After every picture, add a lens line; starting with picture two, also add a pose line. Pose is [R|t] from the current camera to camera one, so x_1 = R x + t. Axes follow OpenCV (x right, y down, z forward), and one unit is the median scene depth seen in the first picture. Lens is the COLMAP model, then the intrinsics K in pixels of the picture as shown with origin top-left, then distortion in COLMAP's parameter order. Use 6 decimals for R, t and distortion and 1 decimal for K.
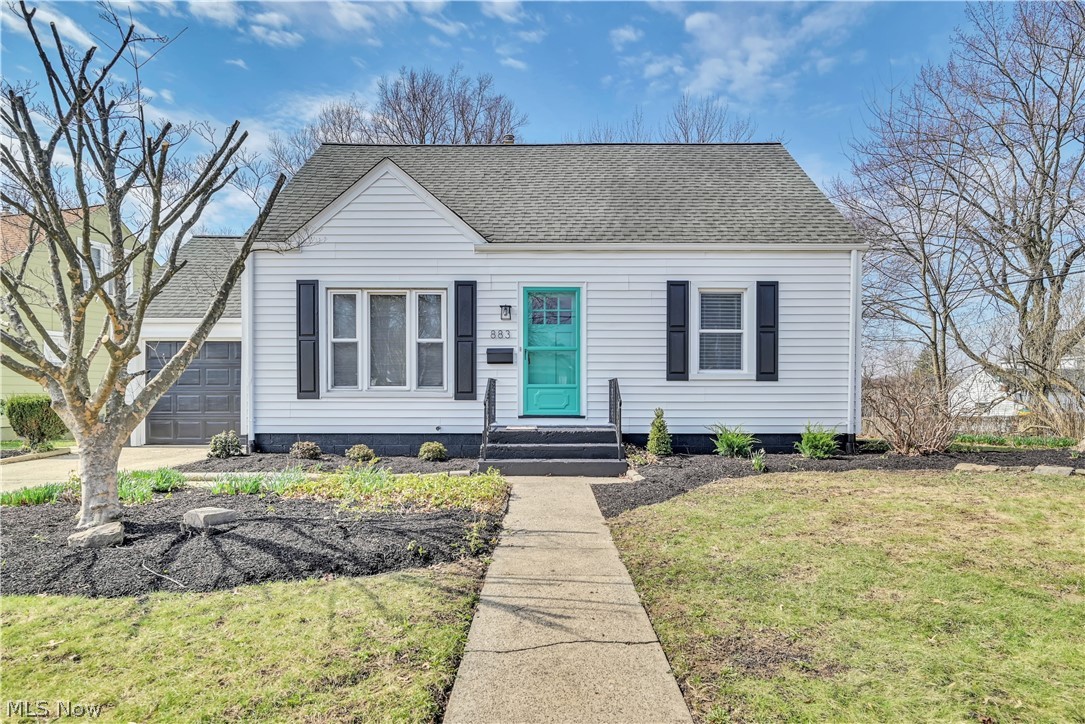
lens RADIAL K [[1009.6, 0, 538.5], [0, 1009.6, 372.6], [0, 0, 1]] dist [0.059792, -0.006804]
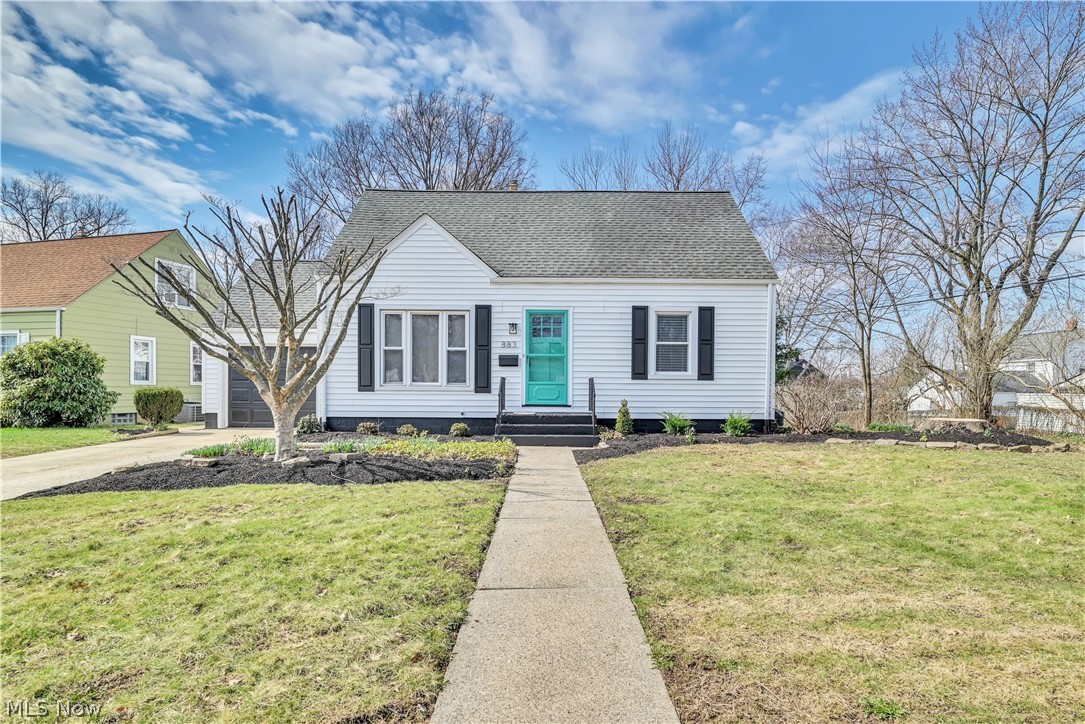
lens RADIAL K [[1009.6, 0, 545.6], [0, 1009.6, 371.4], [0, 0, 1]] dist [0.059792, -0.006804]
pose [[0.999933, 0.005937, 0.009979, -0.001721], [-0.005945, 0.999982, 0.000821, -0.003349], [-0.009974, -0.000881, 0.999950, -0.352740]]
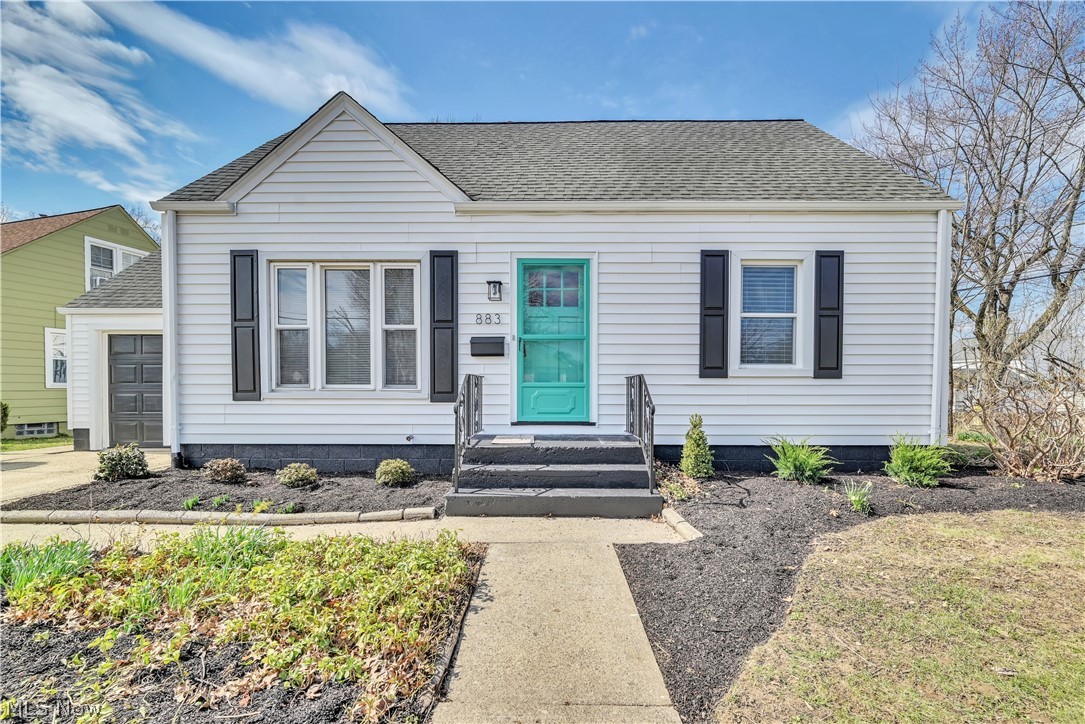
lens RADIAL K [[1009.6, 0, 519.8], [0, 1009.6, 381.8], [0, 0, 1]] dist [0.059792, -0.006804]
pose [[0.999780, 0.000488, -0.020956, 0.003361], [-0.000249, 0.999935, 0.011437, 0.002098], [0.020960, -0.011429, 0.999715, 0.211818]]
